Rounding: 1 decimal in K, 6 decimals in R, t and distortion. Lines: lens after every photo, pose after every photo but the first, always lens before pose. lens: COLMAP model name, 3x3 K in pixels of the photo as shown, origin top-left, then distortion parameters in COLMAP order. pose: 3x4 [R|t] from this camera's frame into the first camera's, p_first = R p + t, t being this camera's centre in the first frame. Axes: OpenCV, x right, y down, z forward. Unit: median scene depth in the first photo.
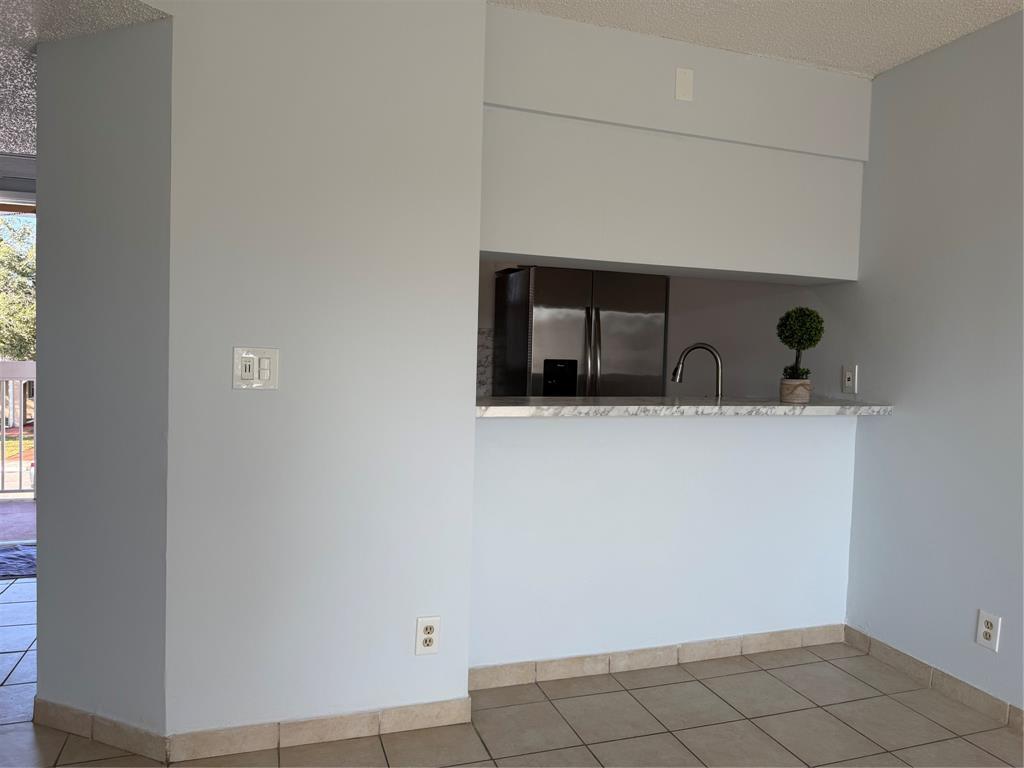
lens RADIAL K [[708.3, 0, 510.0], [0, 708.3, 392.4], [0, 0, 1]] dist [0.059303, -0.078086]
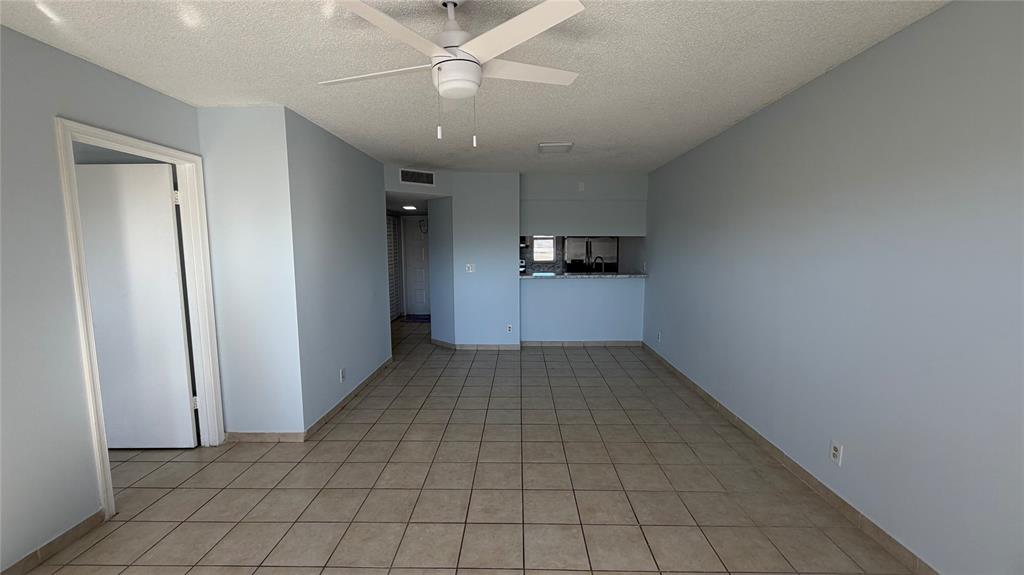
lens RADIAL K [[406.7, 0, 512.0], [0, 406.7, 287.5], [0, 0, 1]] dist [-0.000291, -0.000224]
pose [[0.933653, 0.005300, -0.358140, 0.618094], [0.016314, 0.998224, 0.057301, -0.041692], [0.357808, -0.059342, 0.931908, -1.012636]]
